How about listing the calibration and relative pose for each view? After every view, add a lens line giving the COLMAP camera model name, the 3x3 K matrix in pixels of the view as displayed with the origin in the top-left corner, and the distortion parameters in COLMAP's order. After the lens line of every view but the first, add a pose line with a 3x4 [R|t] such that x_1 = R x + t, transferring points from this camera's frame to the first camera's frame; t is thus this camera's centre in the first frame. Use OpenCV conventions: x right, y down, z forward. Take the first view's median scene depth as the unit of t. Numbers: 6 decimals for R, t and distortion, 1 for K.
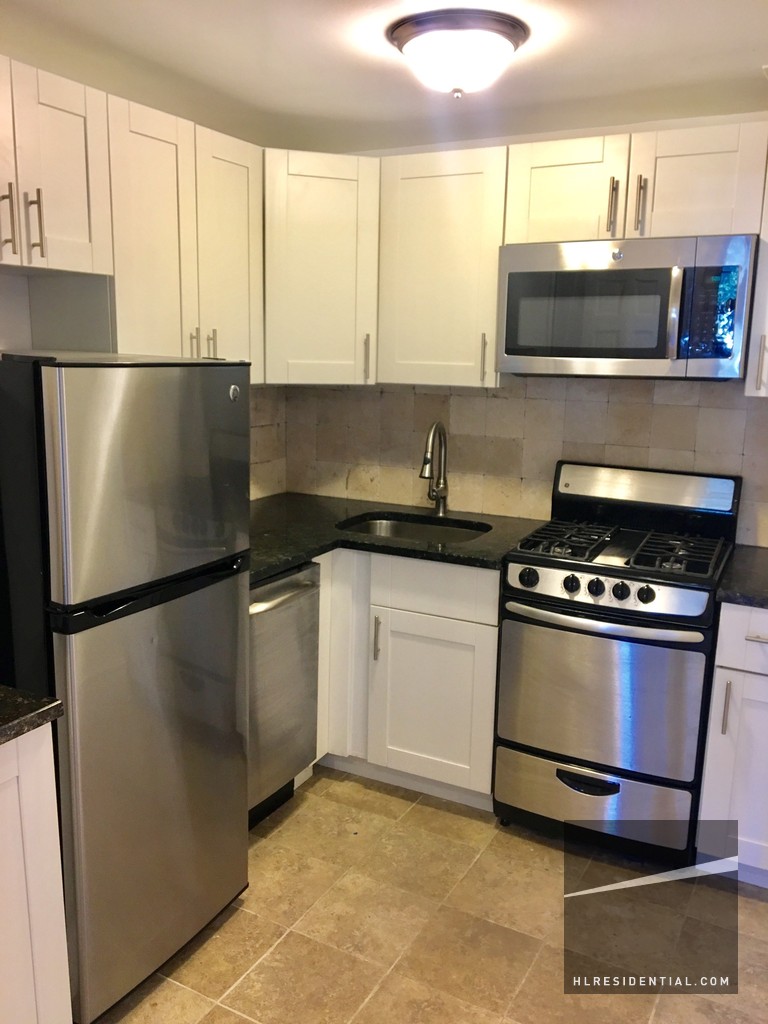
lens RADIAL K [[831.2, 0, 384.0], [0, 831.2, 512.0], [0, 0, 1]] dist [0.035655, -0.004854]
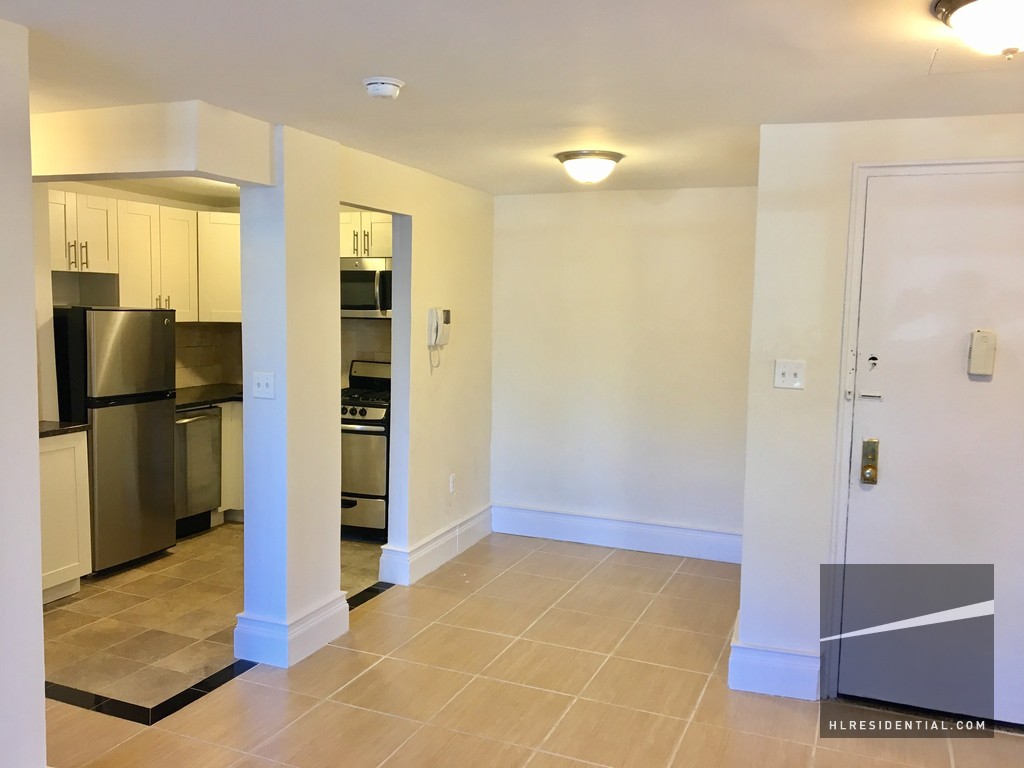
lens RADIAL K [[831.2, 0, 512.0], [0, 831.2, 384.0], [0, 0, 1]] dist [0.035655, -0.004854]
pose [[0.995173, -0.009278, 0.097692, 0.493591], [0.019072, 0.994824, -0.099803, 0.254496], [-0.096260, 0.101184, 0.990200, -1.275323]]
